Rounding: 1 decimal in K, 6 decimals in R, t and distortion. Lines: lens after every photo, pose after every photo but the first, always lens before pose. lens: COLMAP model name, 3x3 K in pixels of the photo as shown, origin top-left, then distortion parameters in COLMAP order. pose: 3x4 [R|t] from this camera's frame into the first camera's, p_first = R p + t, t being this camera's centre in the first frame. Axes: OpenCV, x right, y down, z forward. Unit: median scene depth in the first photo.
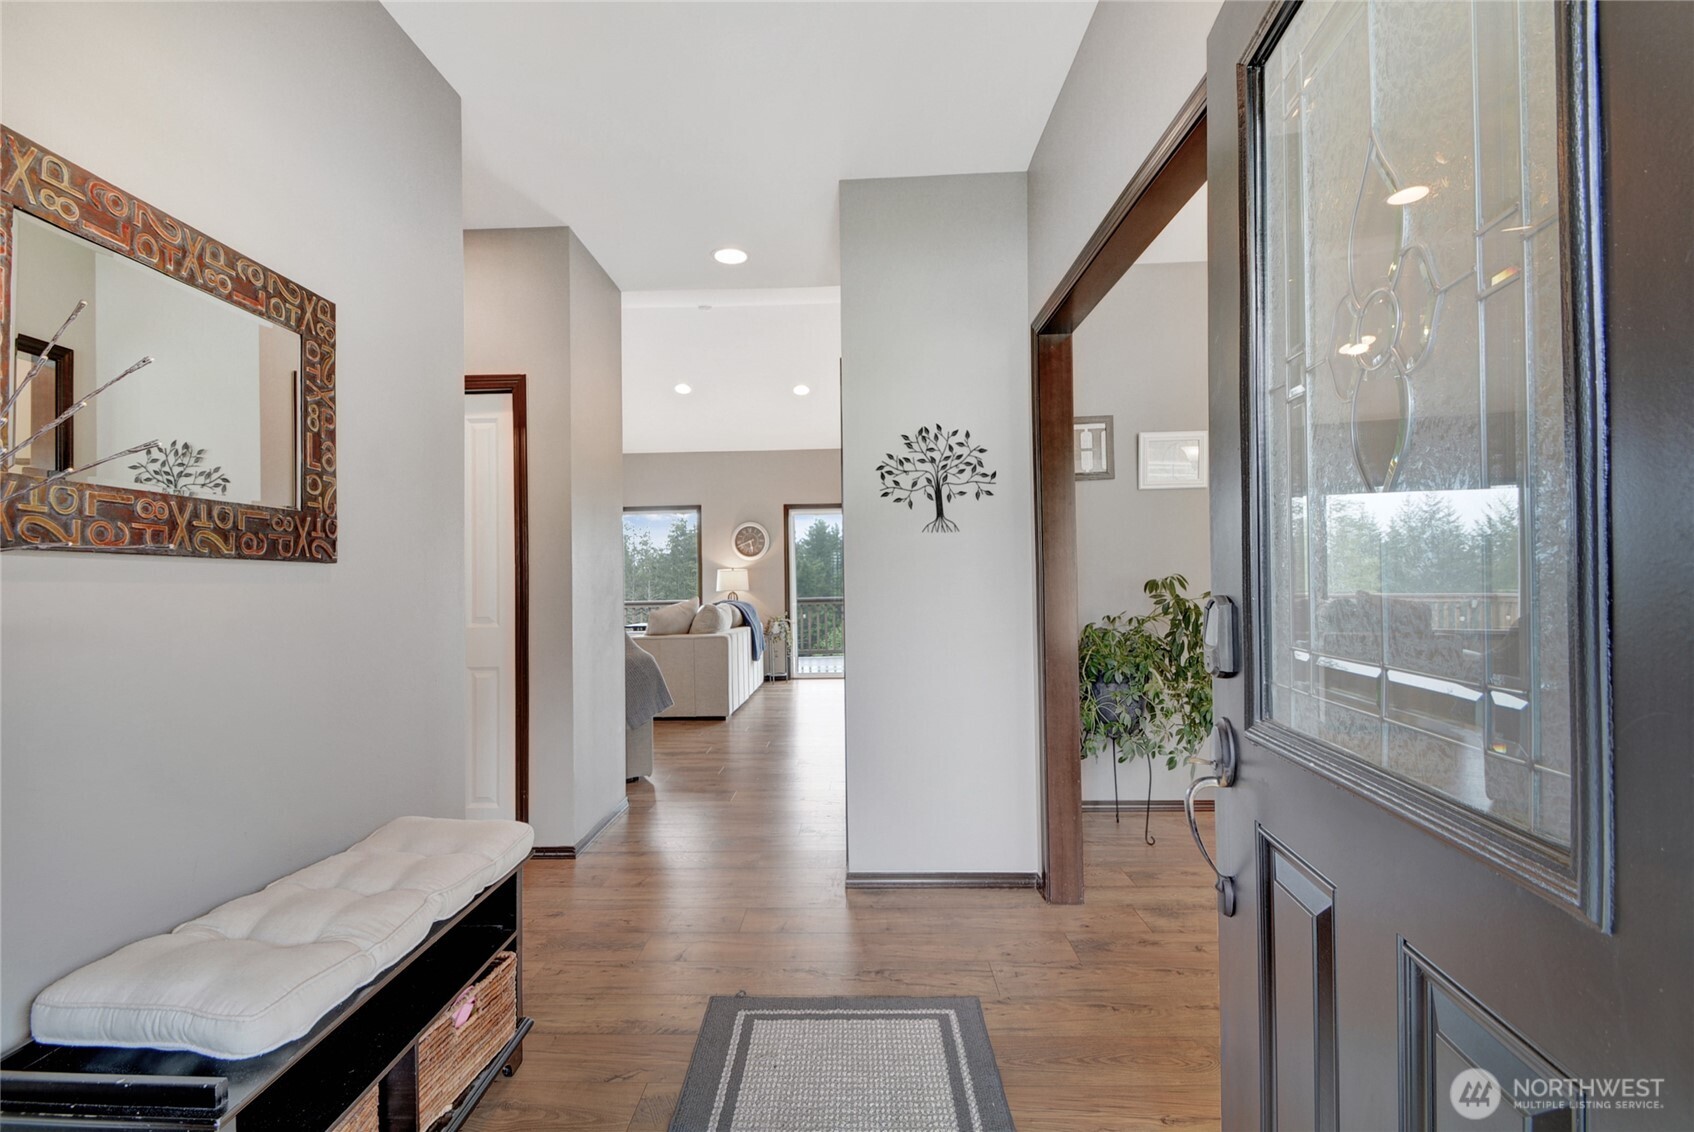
lens RADIAL K [[764.8, 0, 844.8], [0, 764.8, 576.1], [0, 0, 1]] dist [0.007595, -0.003328]
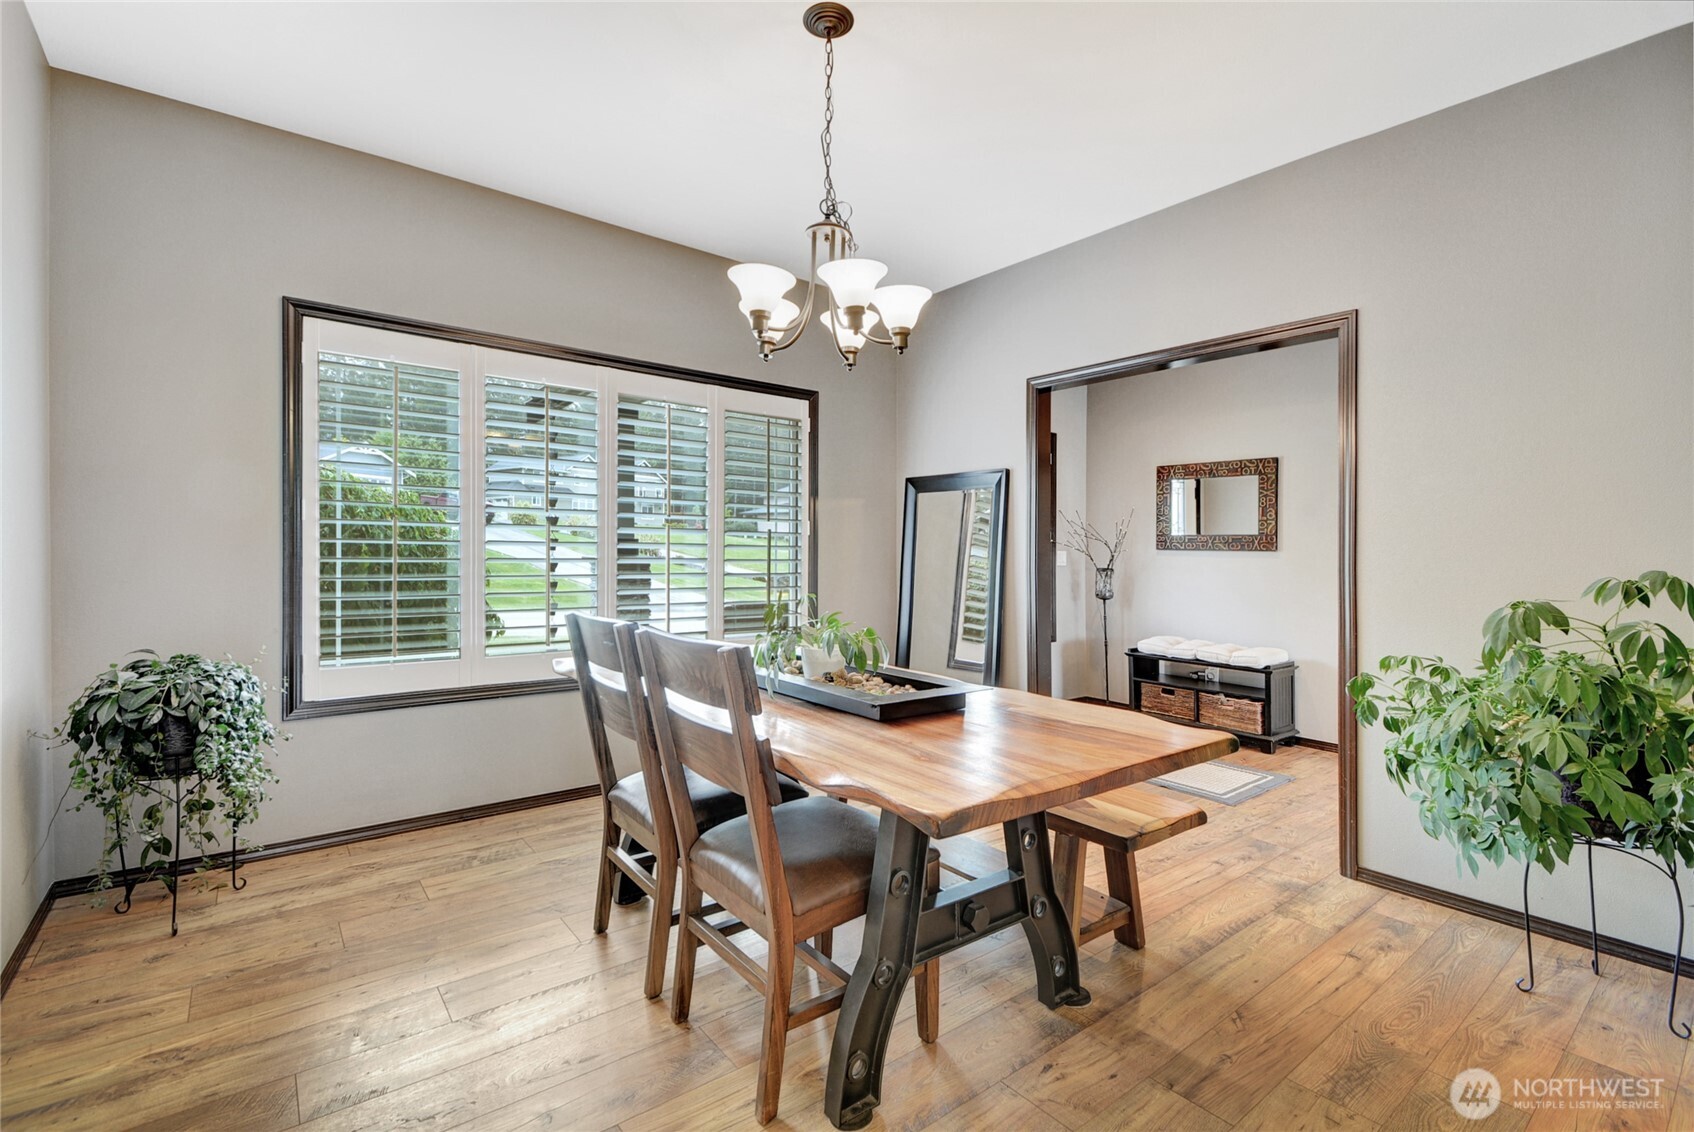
lens RADIAL K [[764.8, 0, 847.5], [0, 764.8, 559.3], [0, 0, 1]] dist [0.007595, -0.003328]
pose [[-0.765045, 0.019457, -0.643683, 1.734593], [0.015056, 0.999811, 0.012327, -0.033590], [0.643801, -0.000260, -0.765193, 1.582007]]
